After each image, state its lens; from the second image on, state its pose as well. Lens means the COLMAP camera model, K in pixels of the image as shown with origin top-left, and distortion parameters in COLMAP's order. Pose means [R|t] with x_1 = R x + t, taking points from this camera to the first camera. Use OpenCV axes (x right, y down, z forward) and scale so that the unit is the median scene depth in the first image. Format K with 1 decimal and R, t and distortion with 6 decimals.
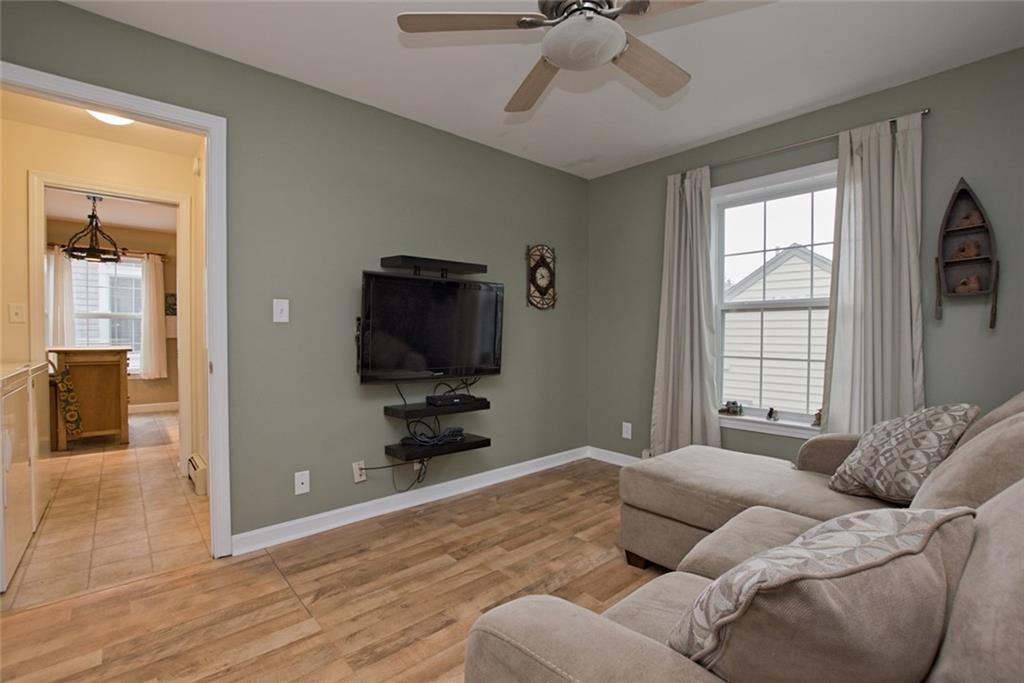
lens RADIAL K [[456.7, 0, 515.1], [0, 456.7, 341.6], [0, 0, 1]] dist [-0.035244, 0.006588]
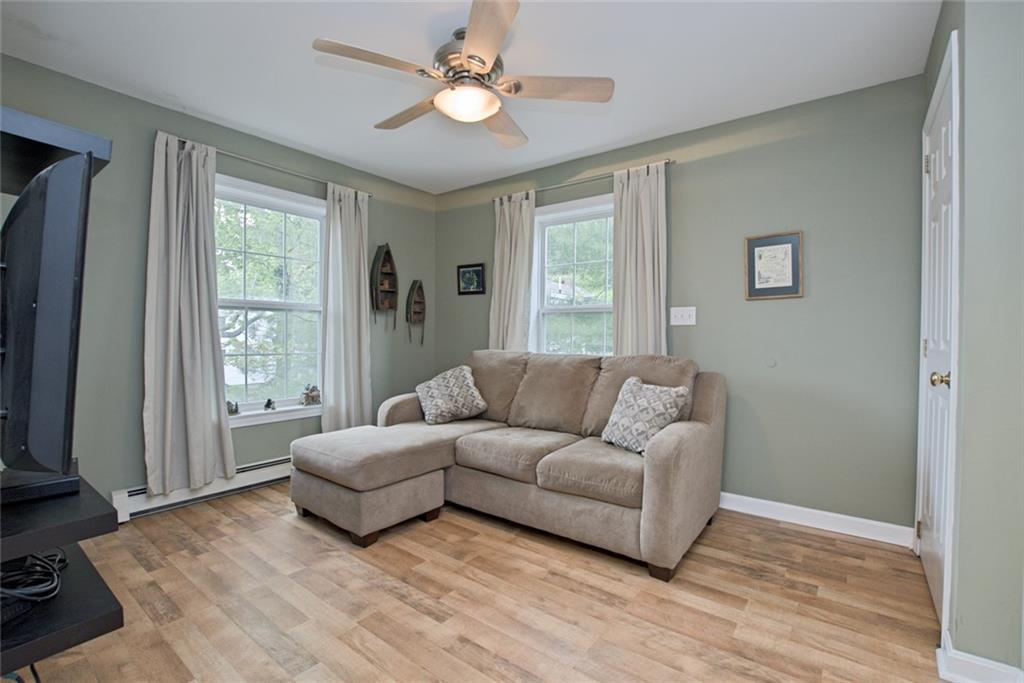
lens RADIAL K [[456.7, 0, 515.1], [0, 456.7, 341.6], [0, 0, 1]] dist [-0.035244, 0.006588]
pose [[-0.190486, -0.017172, 0.981540, -0.645973], [0.009713, 0.999765, 0.019376, -0.008774], [-0.981642, 0.013225, -0.190275, 0.641053]]
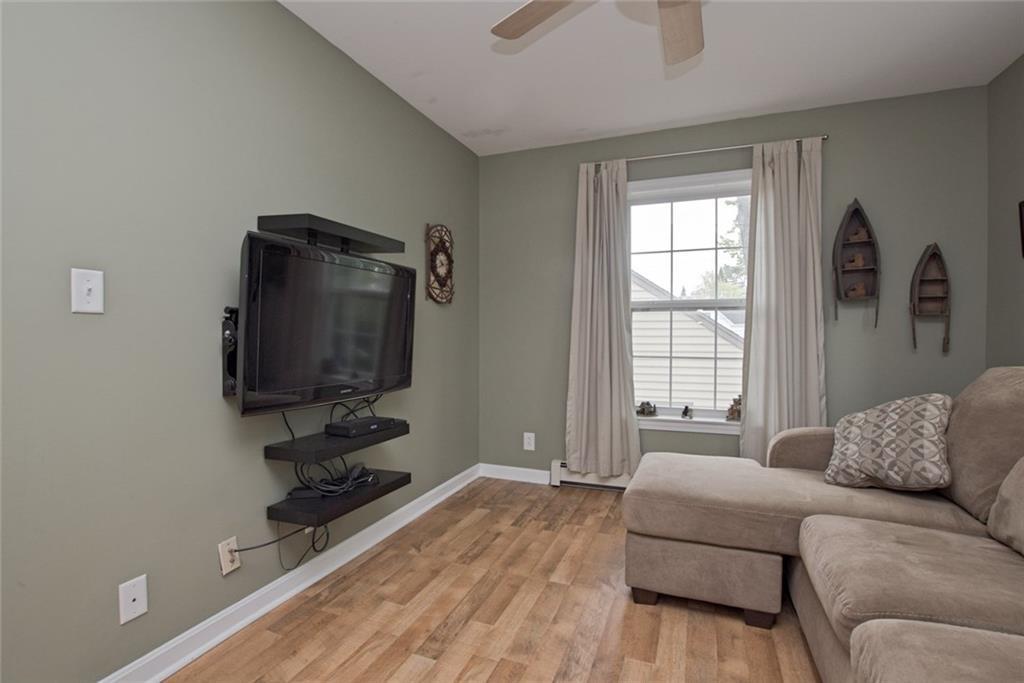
lens RADIAL K [[472.7, 0, 515.8], [0, 472.7, 342.0], [0, 0, 1]] dist [-0.027437, -0.000623]
pose [[0.892456, -0.009539, 0.451033, -0.259192], [0.010540, 0.999944, 0.000292, -0.001984], [-0.451010, 0.004493, 0.892507, 0.235939]]
